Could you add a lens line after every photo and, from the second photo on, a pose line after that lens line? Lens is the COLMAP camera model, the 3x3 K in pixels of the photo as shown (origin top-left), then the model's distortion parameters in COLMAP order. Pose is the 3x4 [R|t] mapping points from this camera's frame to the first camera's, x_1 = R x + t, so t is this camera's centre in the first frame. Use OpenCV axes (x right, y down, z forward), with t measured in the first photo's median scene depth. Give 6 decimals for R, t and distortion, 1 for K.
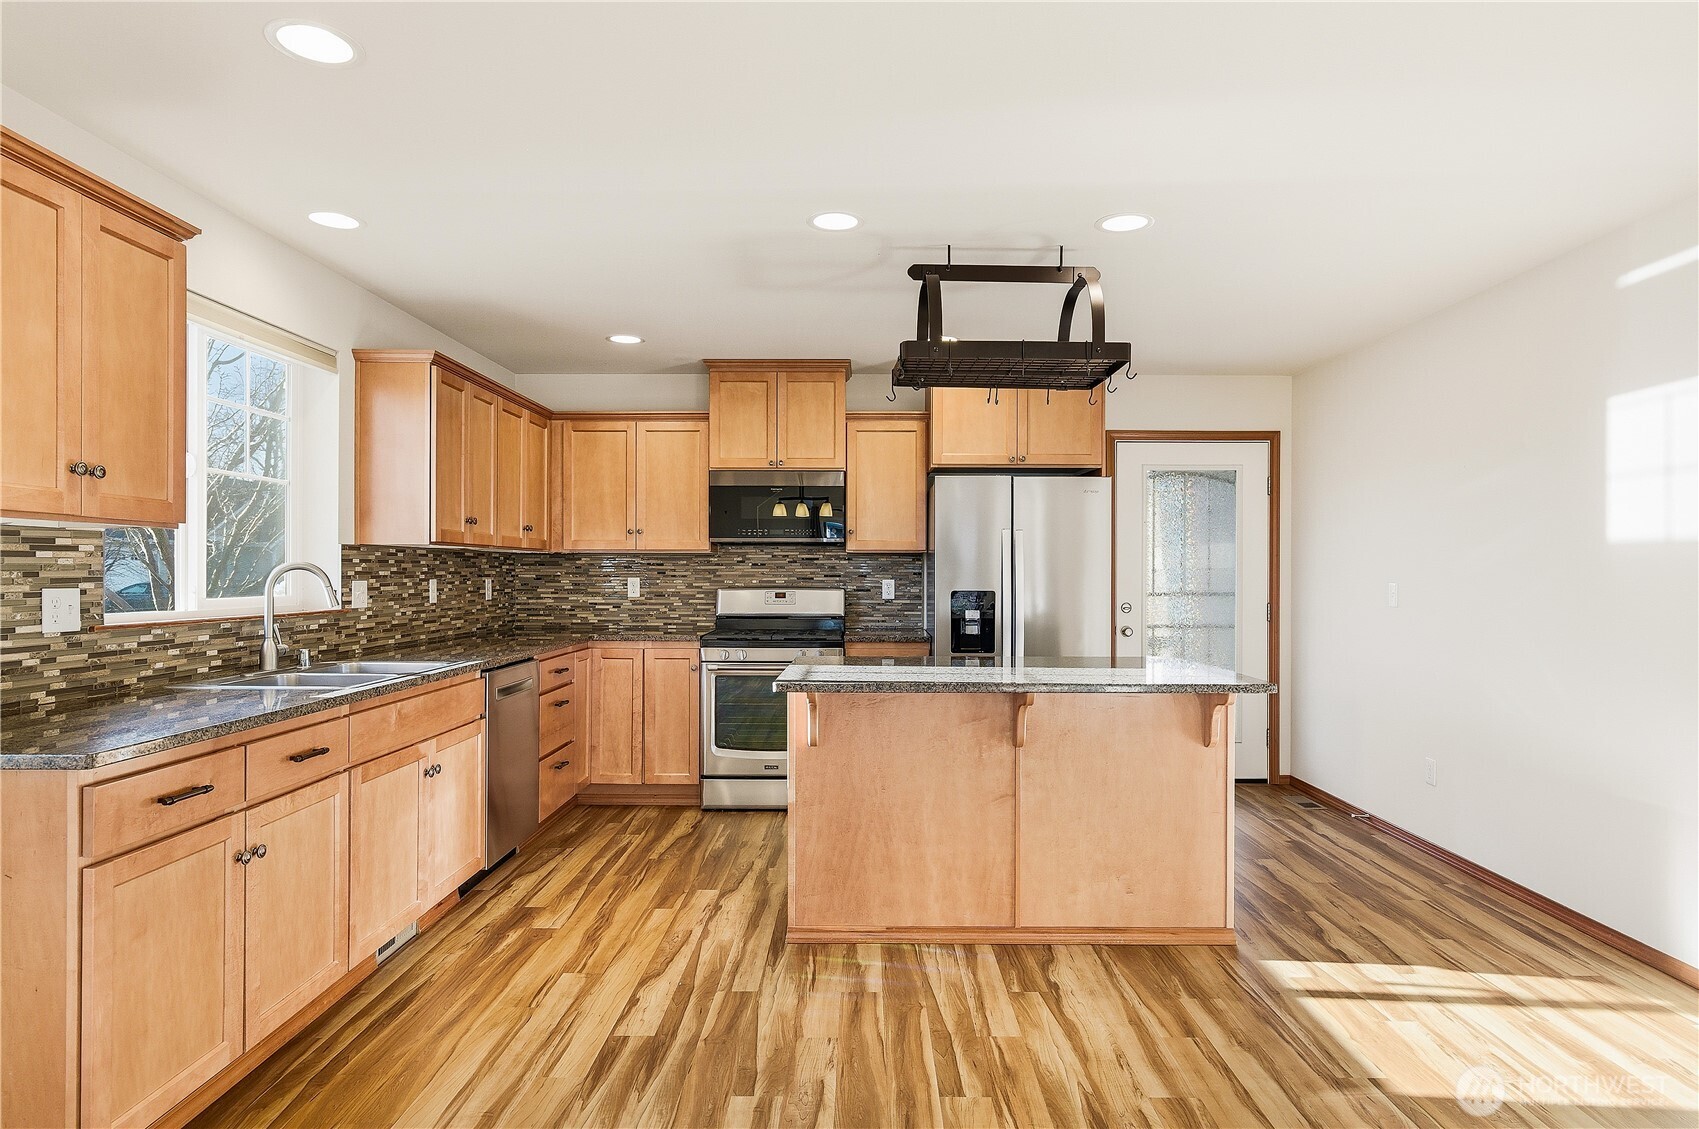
lens RADIAL K [[982.8, 0, 859.6], [0, 982.8, 577.0], [0, 0, 1]] dist [-0.001403, 0.000839]
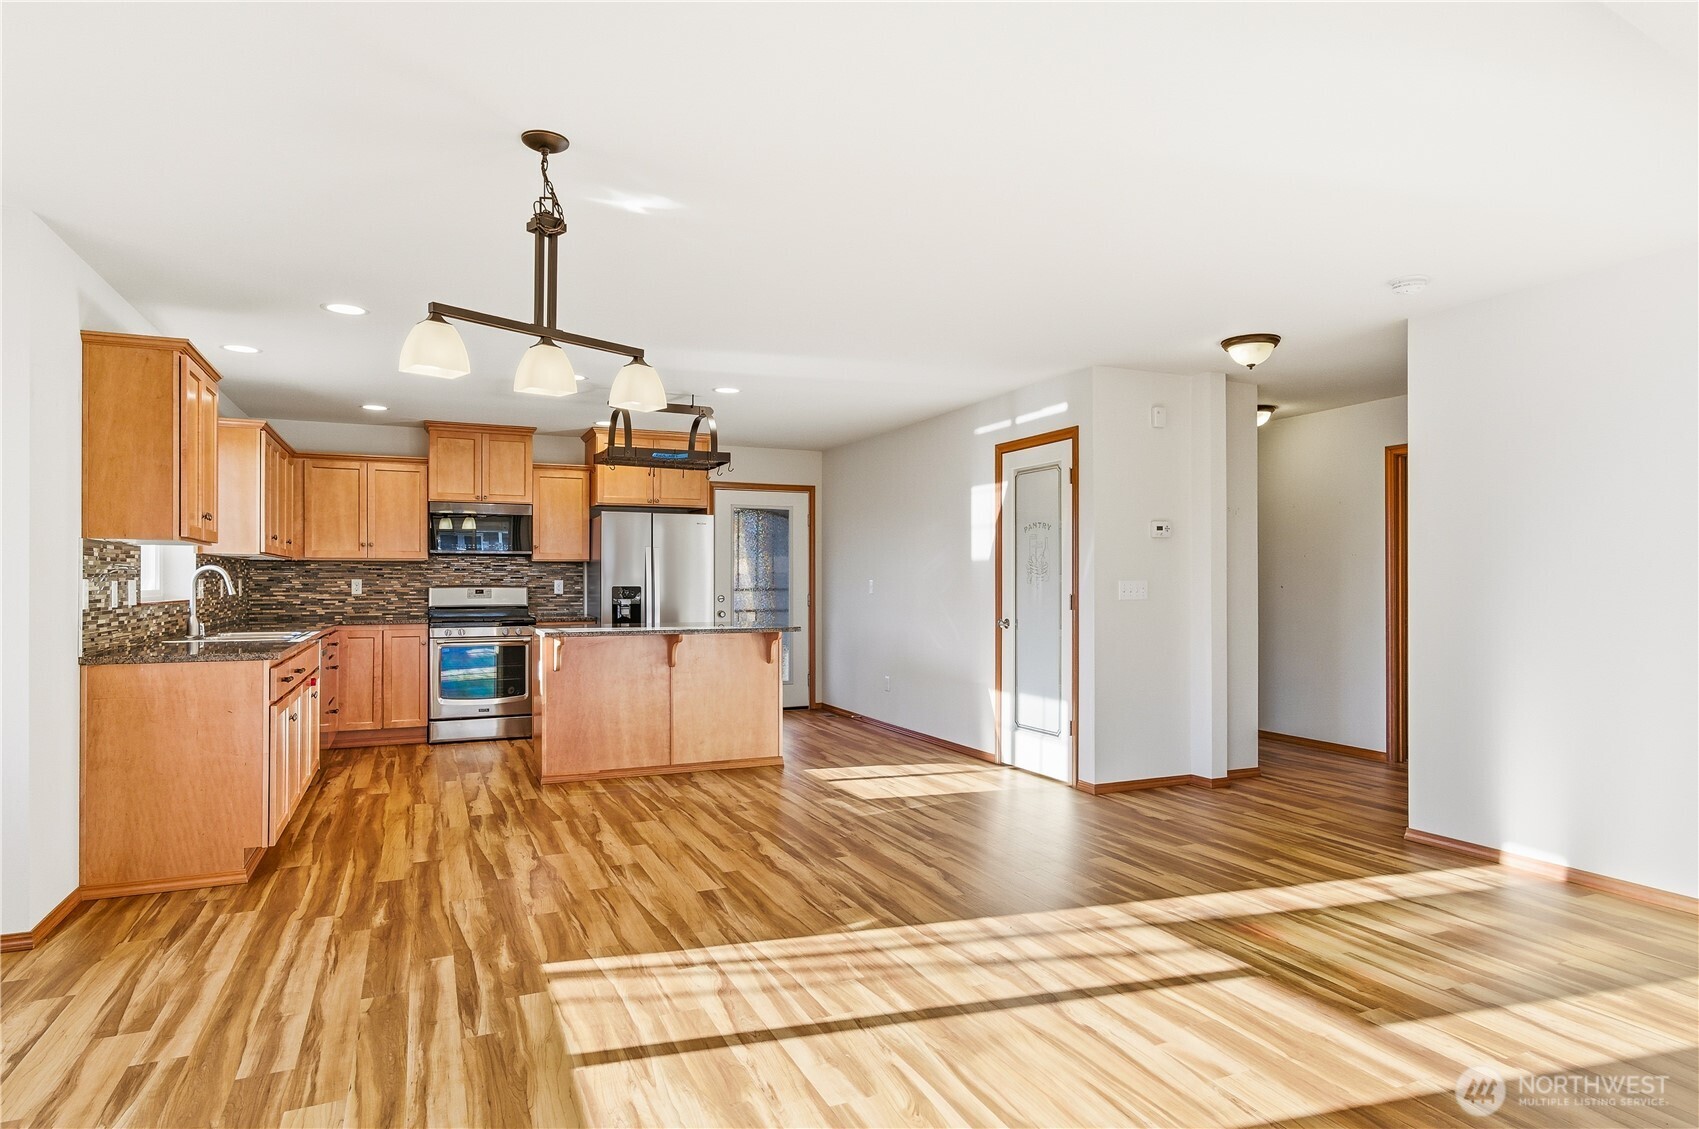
lens RADIAL K [[982.8, 0, 859.6], [0, 982.8, 577.0], [0, 0, 1]] dist [-0.001403, 0.000839]
pose [[0.912369, -0.001097, 0.409366, -0.226481], [0.004681, 0.999959, -0.007754, 0.015985], [-0.409341, 0.008991, 0.912337, -0.689873]]
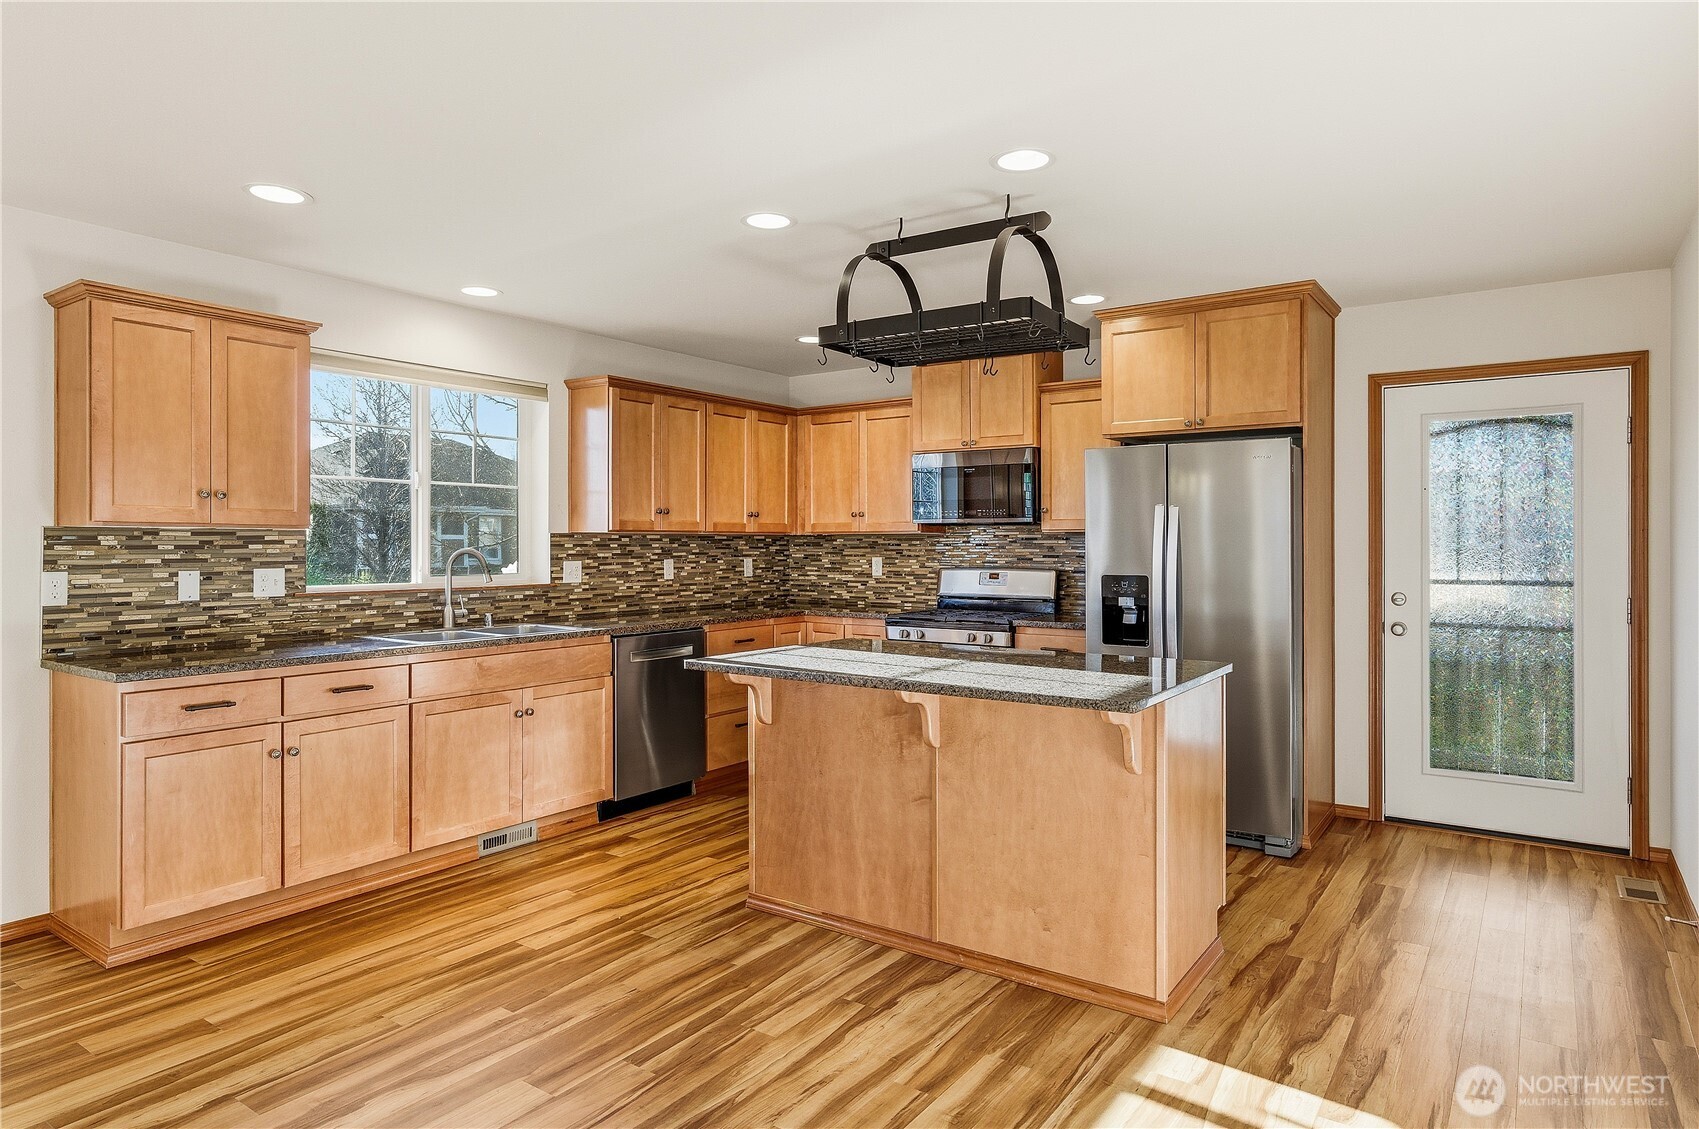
lens RADIAL K [[983.4, 0, 850.9], [0, 983.4, 548.3], [0, 0, 1]] dist [-0.001306, 0.001664]
pose [[0.823781, -0.000626, -0.566908, 0.514807], [-0.000149, 0.999999, -0.001322, -0.011450], [0.566908, 0.001173, 0.823780, 0.155464]]
